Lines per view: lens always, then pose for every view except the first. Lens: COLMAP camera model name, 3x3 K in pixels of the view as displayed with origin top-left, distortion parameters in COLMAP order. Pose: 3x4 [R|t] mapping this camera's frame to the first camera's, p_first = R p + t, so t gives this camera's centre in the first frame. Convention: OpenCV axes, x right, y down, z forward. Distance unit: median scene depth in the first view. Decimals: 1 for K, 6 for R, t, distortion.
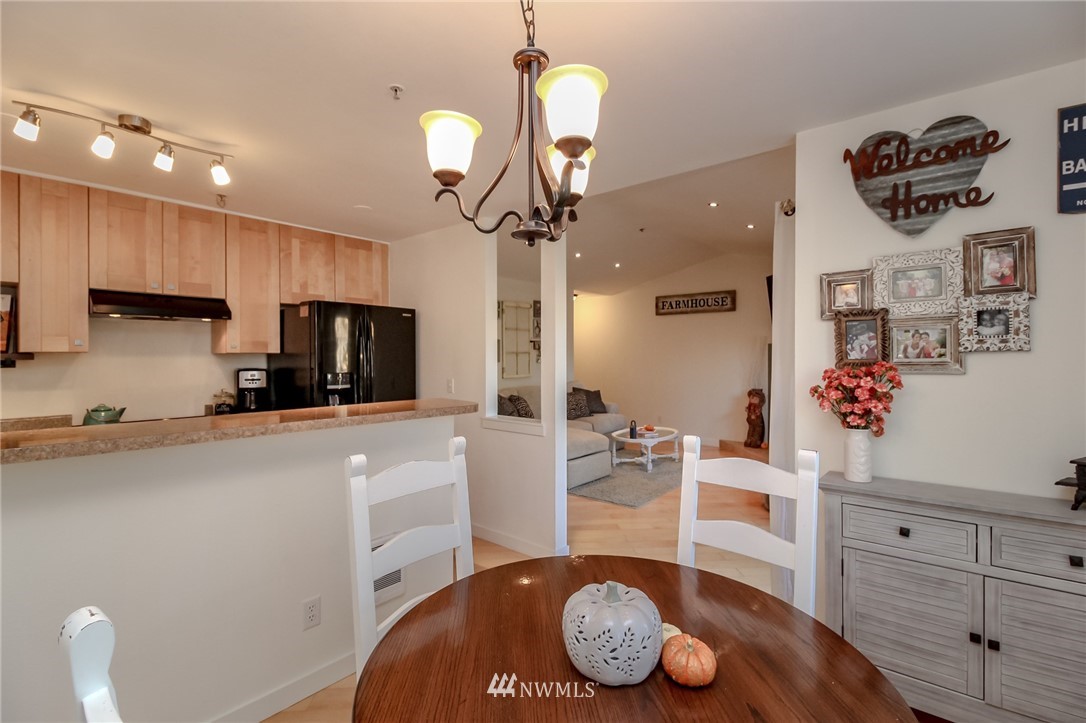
lens RADIAL K [[498.9, 0, 546.5], [0, 498.9, 358.5], [0, 0, 1]] dist [0.001479, -0.007062]
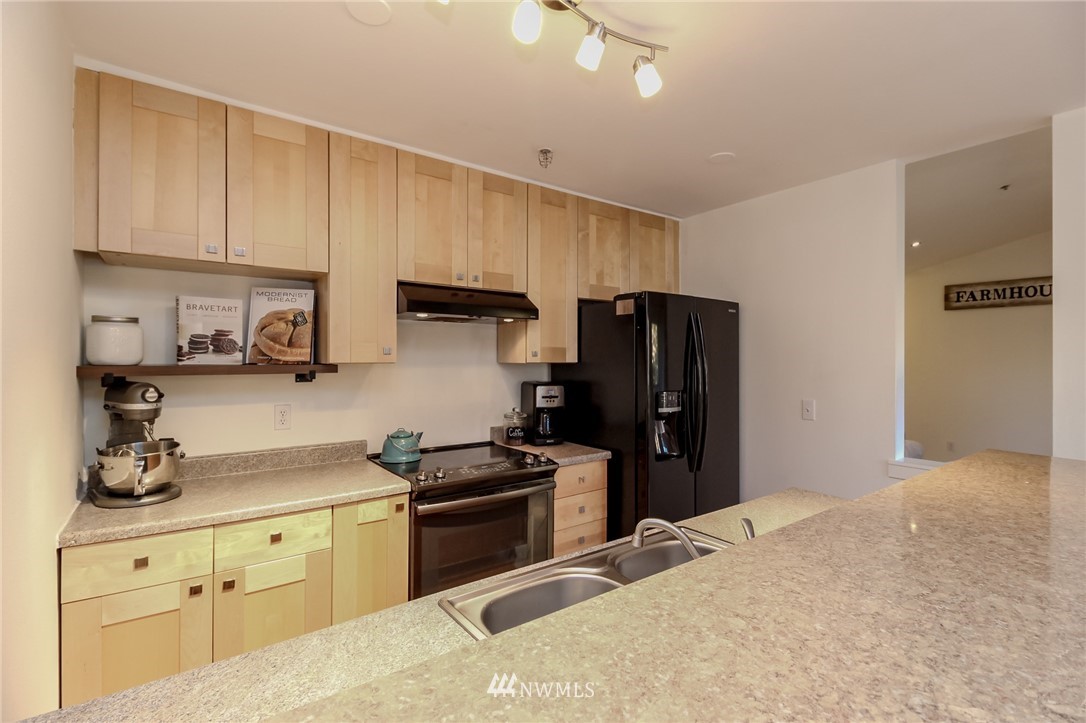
lens RADIAL K [[498.9, 0, 546.5], [0, 498.9, 358.5], [0, 0, 1]] dist [0.001479, -0.007062]
pose [[0.972338, -0.000597, -0.233577, -0.373966], [-0.001426, 0.999963, -0.008492, -0.009838], [0.233574, 0.008590, 0.972301, 0.219448]]
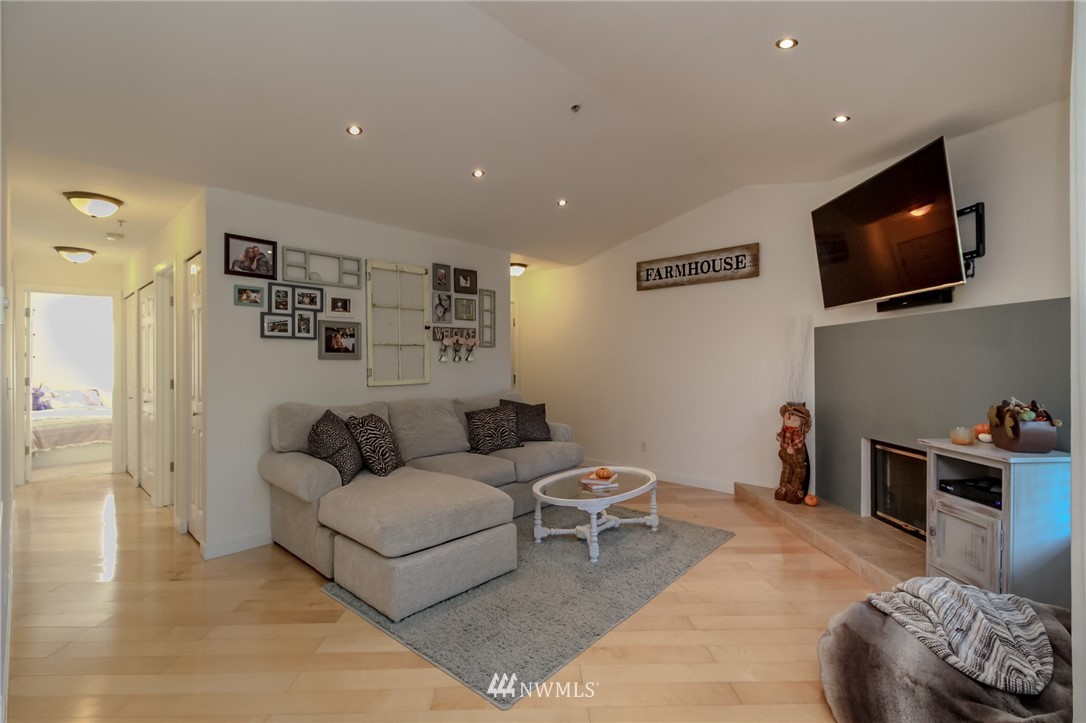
lens RADIAL K [[493.5, 0, 543.0], [0, 493.5, 361.5], [0, 0, 1]] dist [0.001263, 0.000013]
pose [[0.998220, -0.004398, -0.059483, 0.250557], [0.003968, 0.999965, -0.007342, 0.023452], [0.059514, 0.007093, 0.998202, 0.635049]]
